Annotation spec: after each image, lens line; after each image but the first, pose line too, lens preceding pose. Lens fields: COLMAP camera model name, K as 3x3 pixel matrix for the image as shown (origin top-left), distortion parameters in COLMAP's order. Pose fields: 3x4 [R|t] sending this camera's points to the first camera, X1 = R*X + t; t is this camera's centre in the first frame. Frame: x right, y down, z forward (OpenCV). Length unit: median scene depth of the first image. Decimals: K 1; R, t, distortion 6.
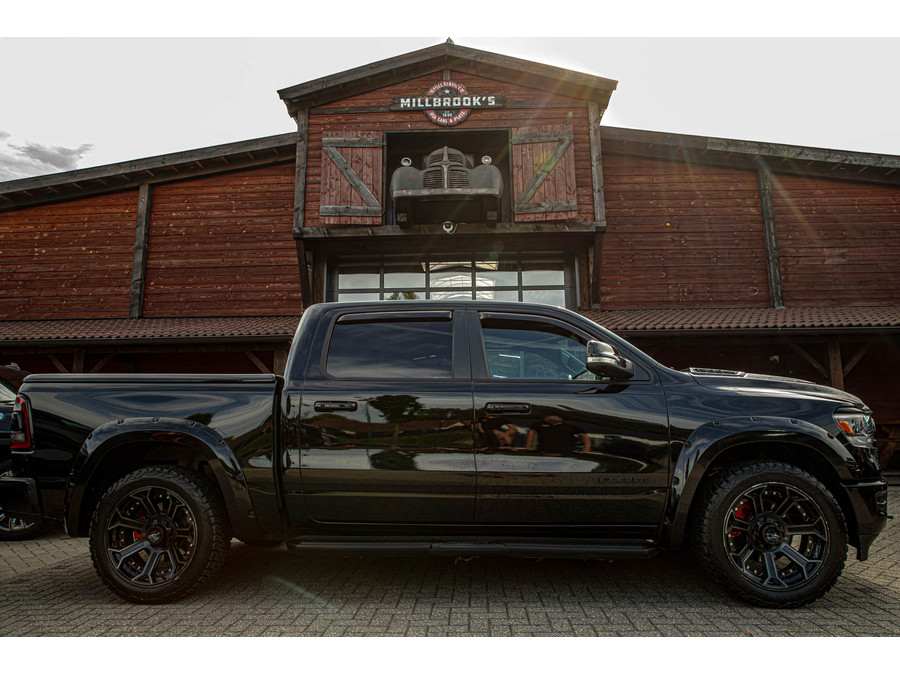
lens RADIAL K [[635.0, 0, 450.3], [0, 635.0, 334.2], [0, 0, 1]] dist [-0.093412, 0.068188]
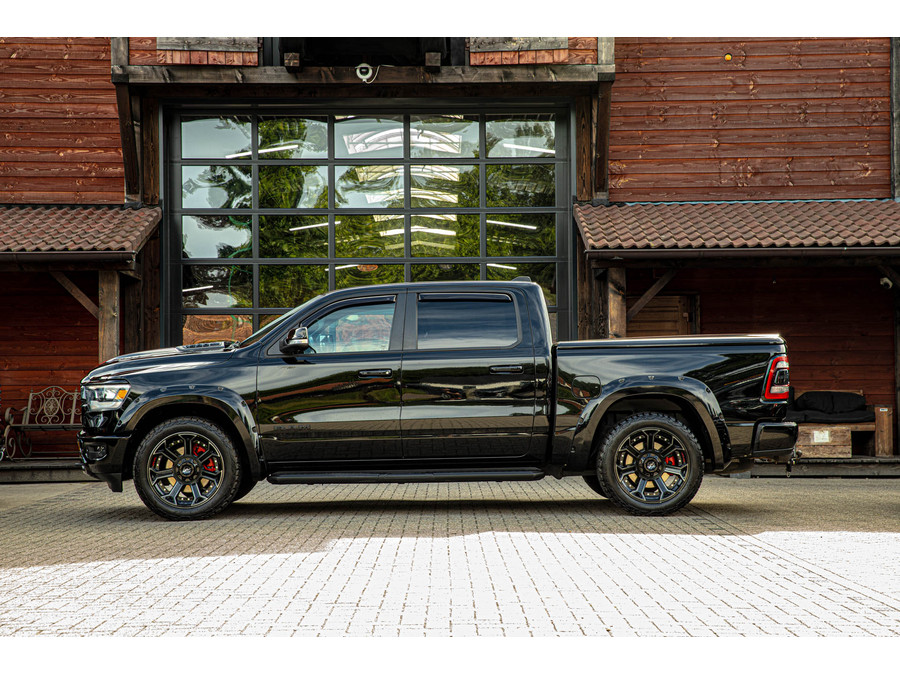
lens RADIAL K [[1719.2, 0, 448.5], [0, 1719.2, 339.9], [0, 0, 1]] dist [0.241474, 0.000000]
pose [[0.999115, 0.003003, 0.041957, 0.008146], [-0.007969, 0.992897, 0.118713, -0.104712], [-0.041303, -0.118942, 0.992042, -0.712124]]
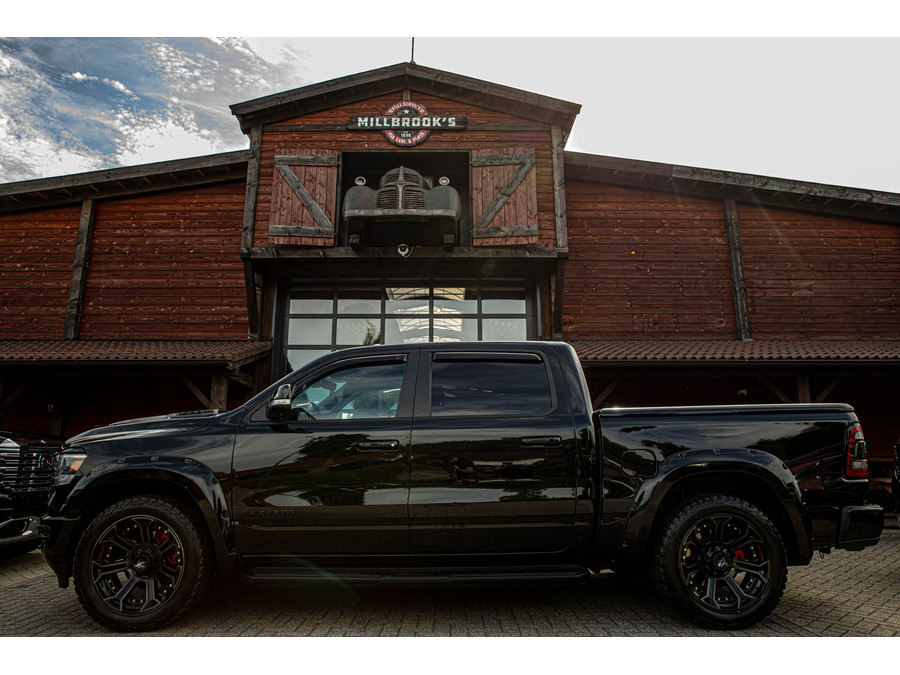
lens RADIAL K [[635.0, 0, 451.1], [0, 635.0, 330.1], [0, 0, 1]] dist [-0.093412, 0.068188]
pose [[0.999090, 0.017030, 0.039117, 0.031464], [-0.014644, 0.998062, -0.060485, 0.007614], [-0.040071, 0.059857, 0.997402, 0.049300]]
